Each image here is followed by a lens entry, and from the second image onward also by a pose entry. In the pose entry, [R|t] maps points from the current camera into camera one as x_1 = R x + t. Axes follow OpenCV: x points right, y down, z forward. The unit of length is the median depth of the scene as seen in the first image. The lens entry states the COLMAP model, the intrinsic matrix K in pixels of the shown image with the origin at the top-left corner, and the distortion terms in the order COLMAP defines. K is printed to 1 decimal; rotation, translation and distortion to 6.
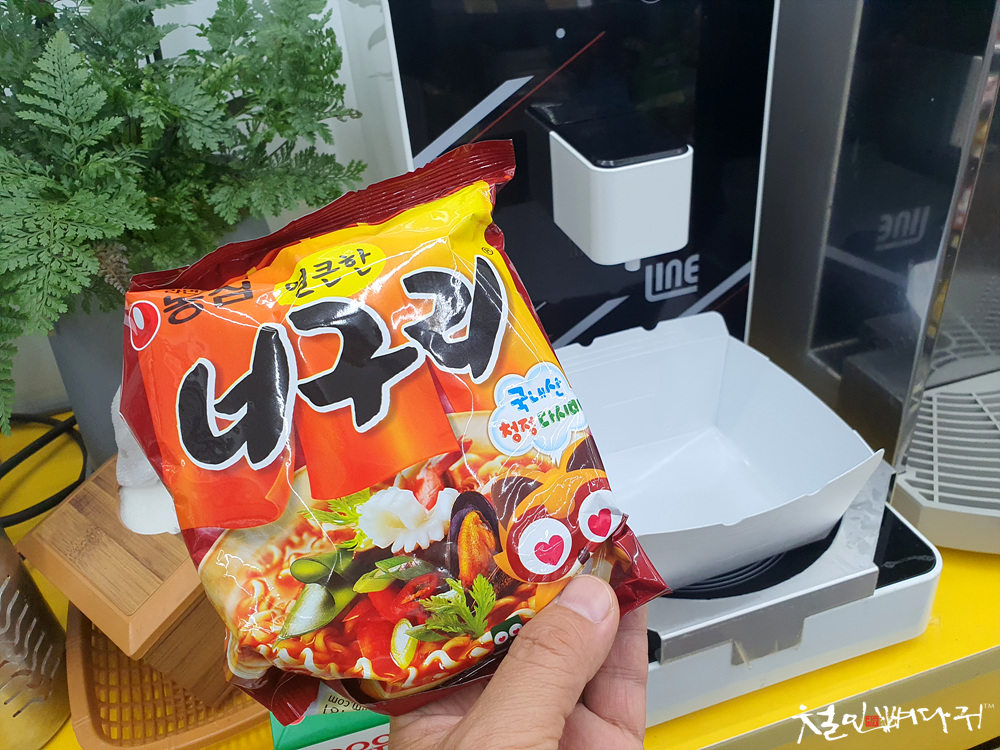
lens RADIAL K [[824.2, 0, 498.8], [0, 824.2, 395.6], [0, 0, 1]] dist [0.006339, 0.006193]
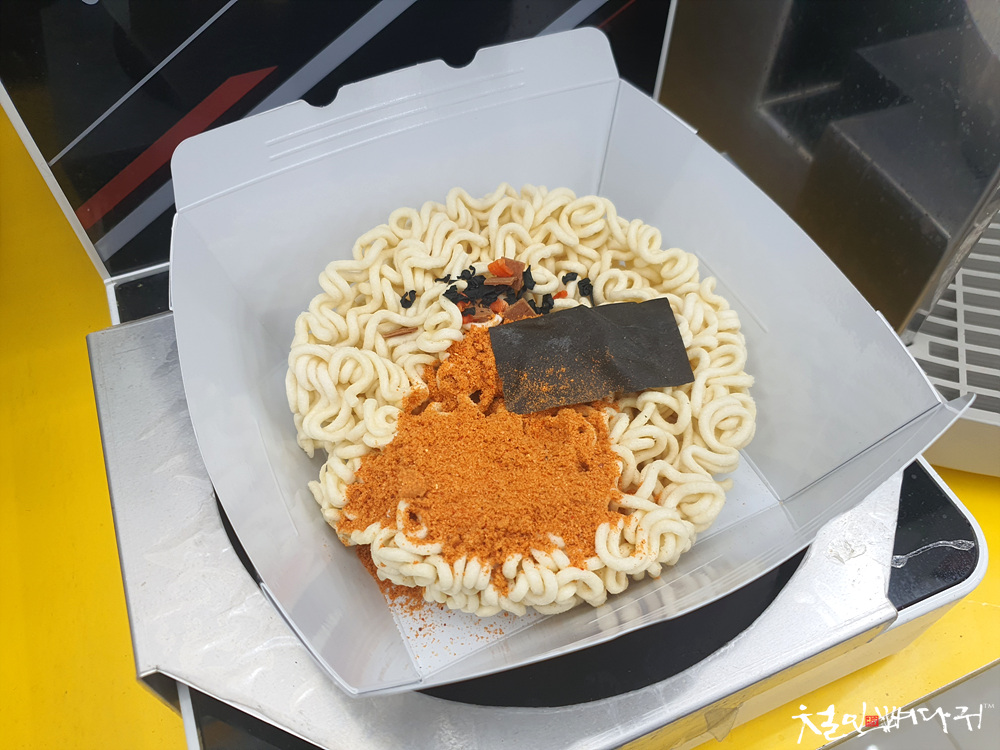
lens RADIAL K [[832.9, 0, 500.0], [0, 832.9, 375.0], [0, 0, 1]] dist [0.242303, -0.877507]
pose [[0.981720, -0.070507, 0.176790, 0.113490], [0.010281, 0.947143, 0.320647, -0.072134], [-0.190053, -0.312968, 0.930554, 0.519011]]
